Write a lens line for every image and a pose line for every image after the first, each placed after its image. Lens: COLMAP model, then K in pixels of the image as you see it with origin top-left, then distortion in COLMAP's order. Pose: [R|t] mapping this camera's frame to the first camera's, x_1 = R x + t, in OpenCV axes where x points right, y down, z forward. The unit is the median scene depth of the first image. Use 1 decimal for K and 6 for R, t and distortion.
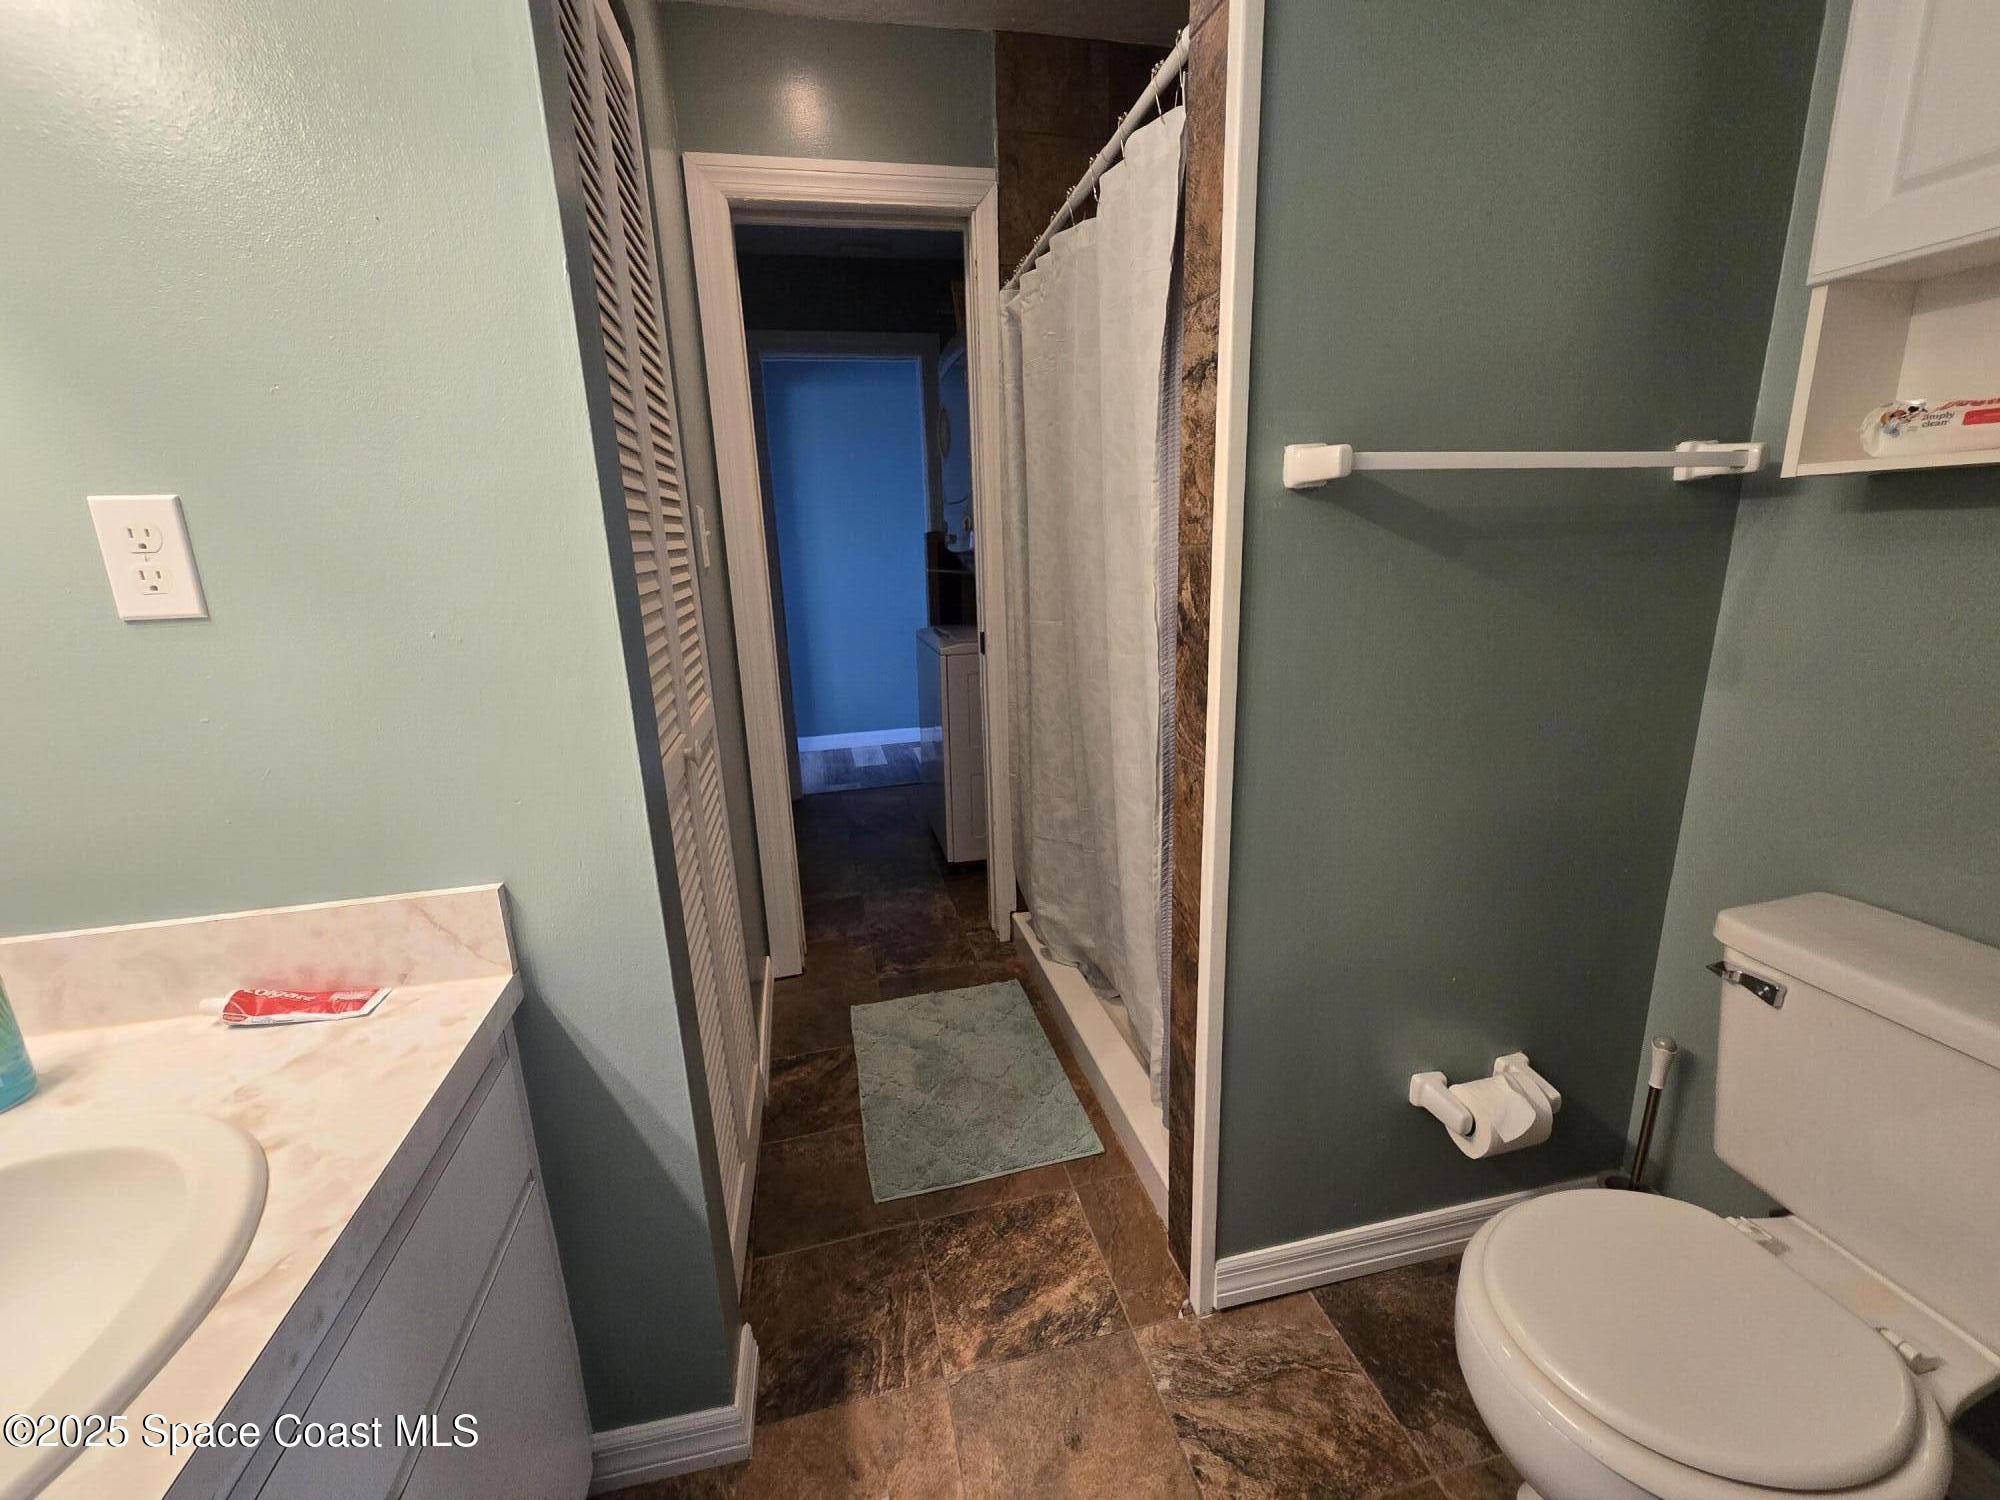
lens RADIAL K [[826.6, 0, 995.9], [0, 826.6, 739.8], [0, 0, 1]] dist [-0.000574, 0.001347]
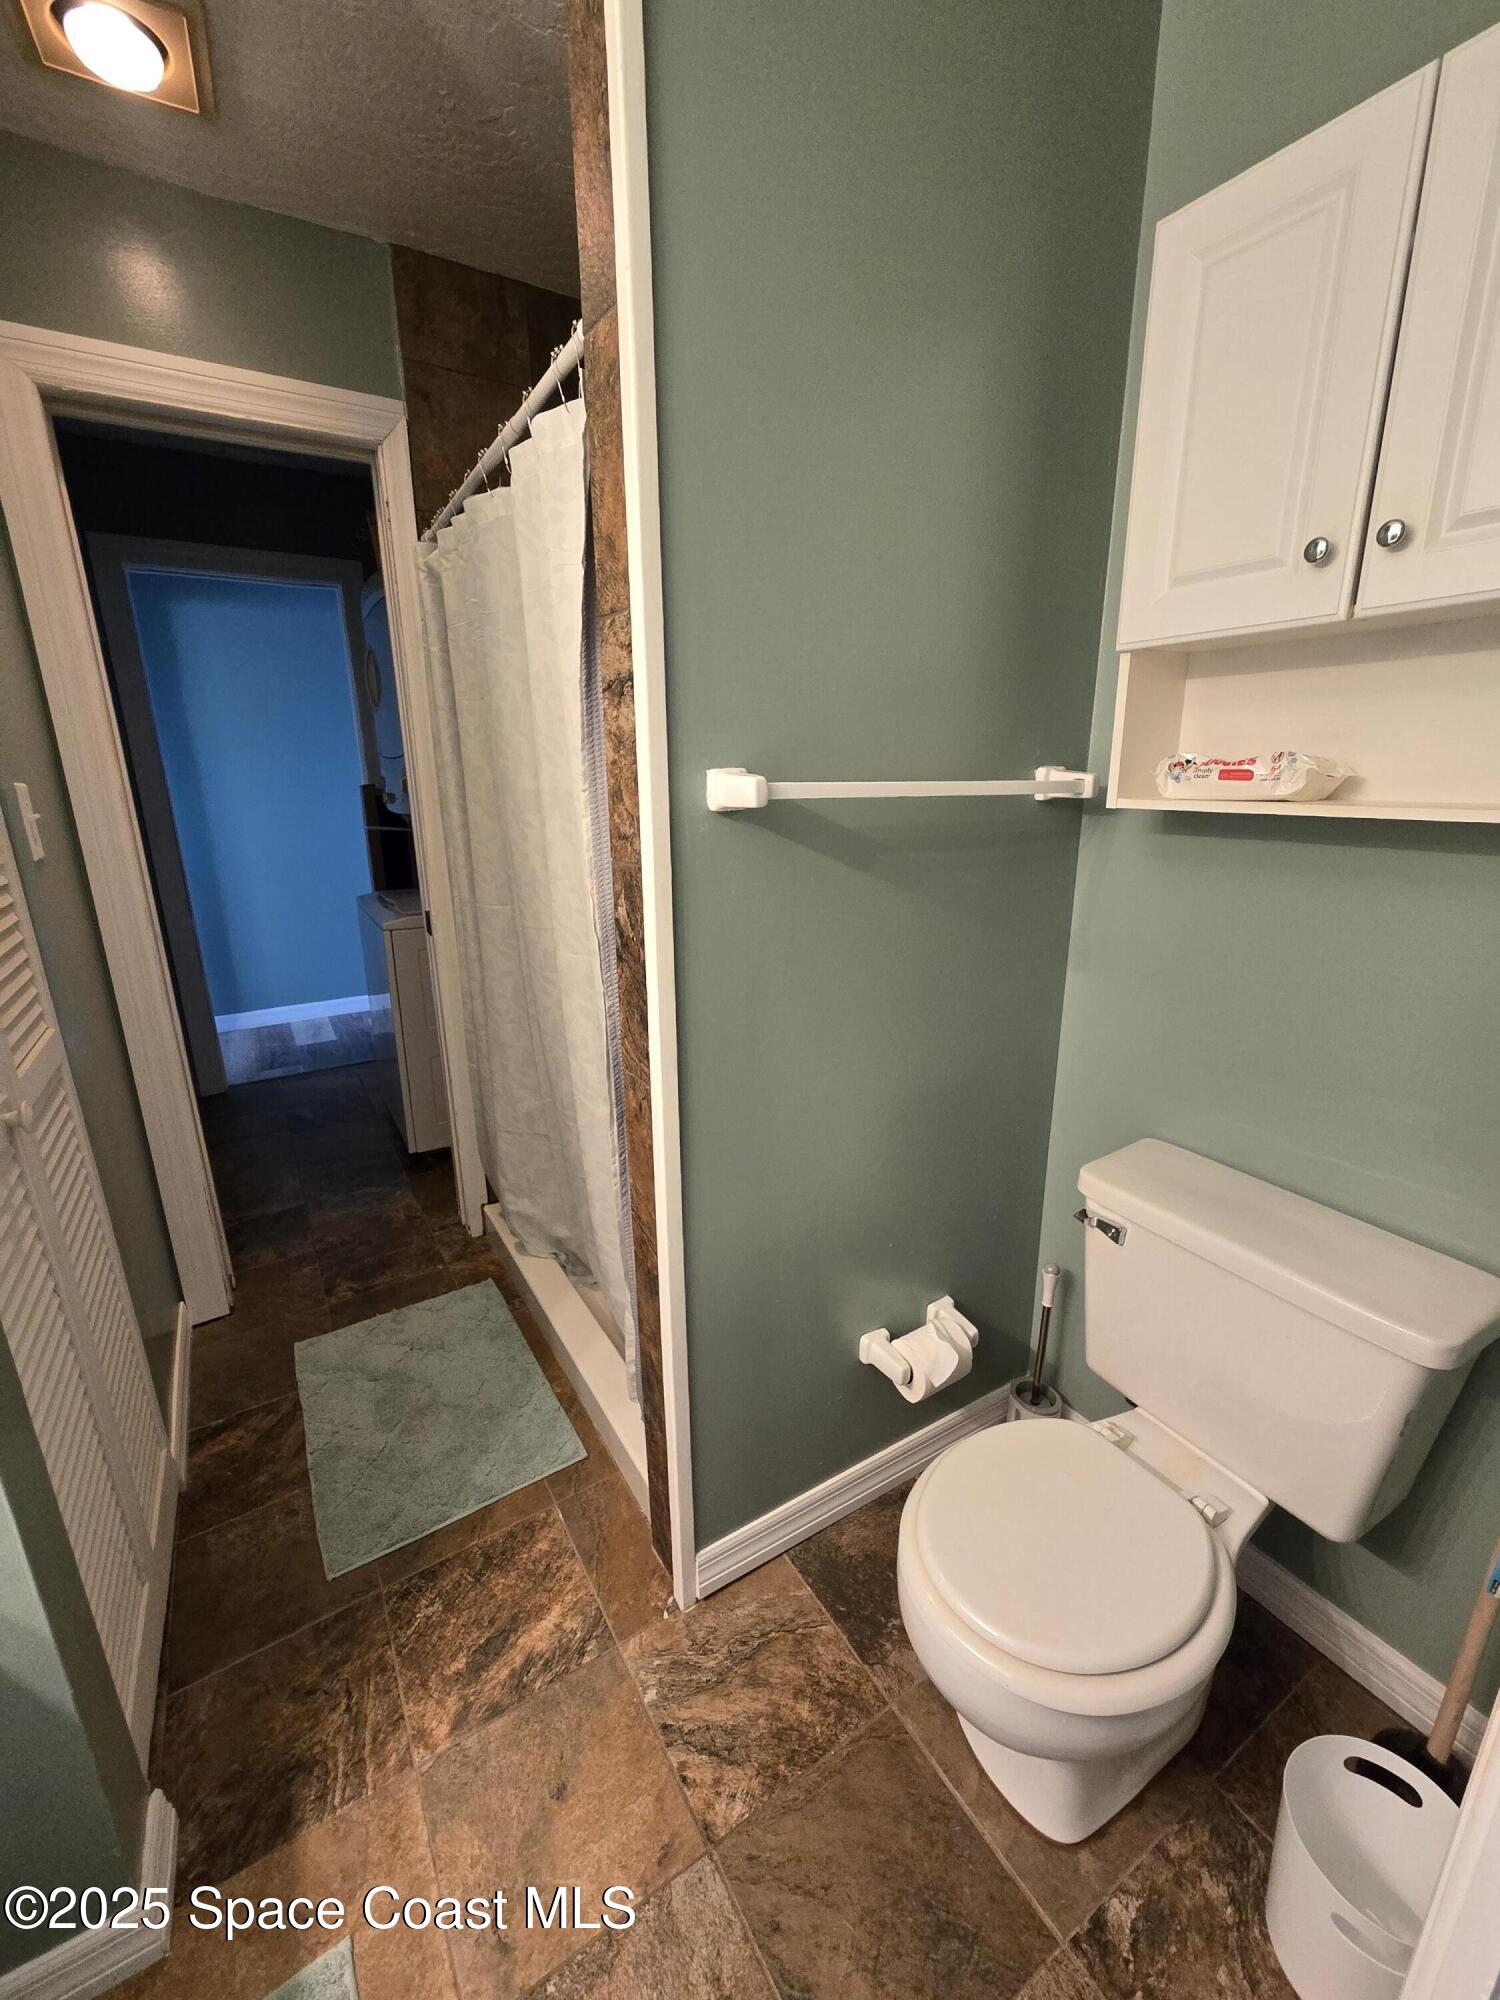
lens RADIAL K [[826.6, 0, 760.6], [0, 826.6, 995.9], [0, 0, 1]] dist [-0.000574, 0.001347]
pose [[0.943818, -0.063593, 0.324288, 0.051526], [0.054813, 0.997842, 0.036147, -0.084910], [-0.325887, -0.016341, 0.945268, 0.019962]]
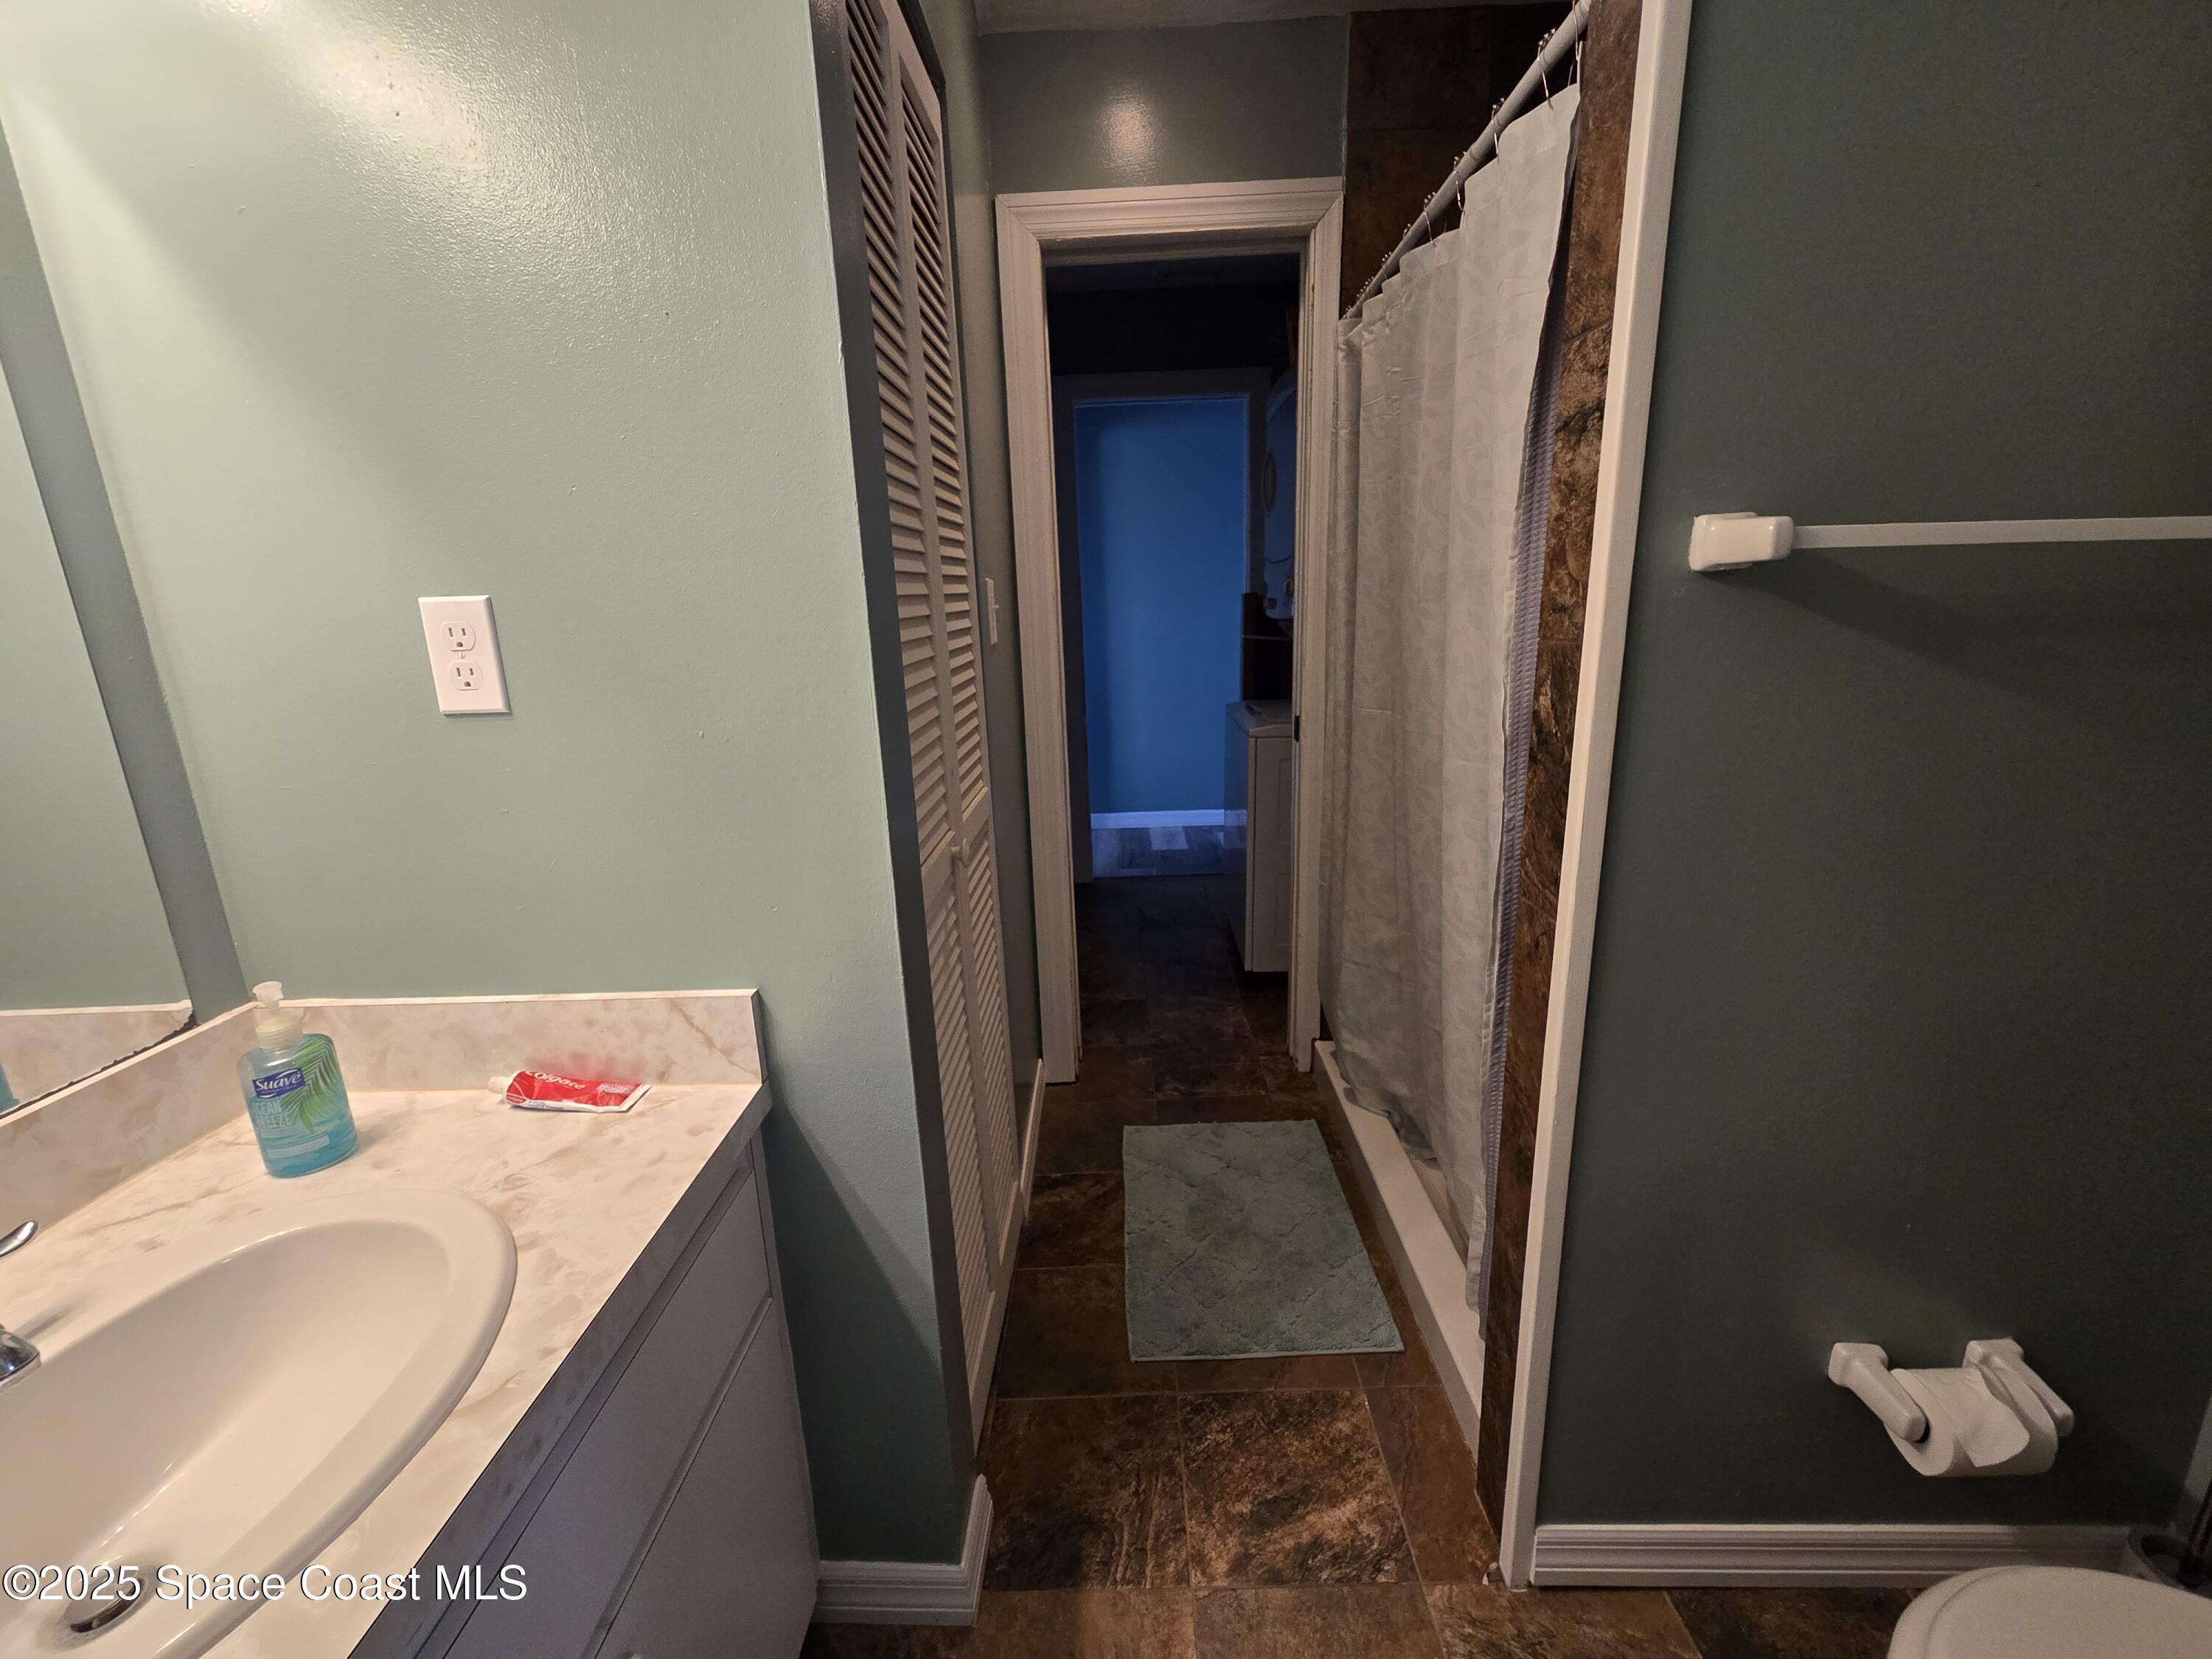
lens RADIAL K [[914.3, 0, 1101.4], [0, 914.3, 818.2], [0, 0, 1]] dist [-0.000574, 0.001347]
pose [[0.971267, 0.056941, -0.231079, 0.020820], [-0.055246, 0.998377, 0.013806, -0.042752], [0.231490, -0.000643, 0.972837, 0.035684]]
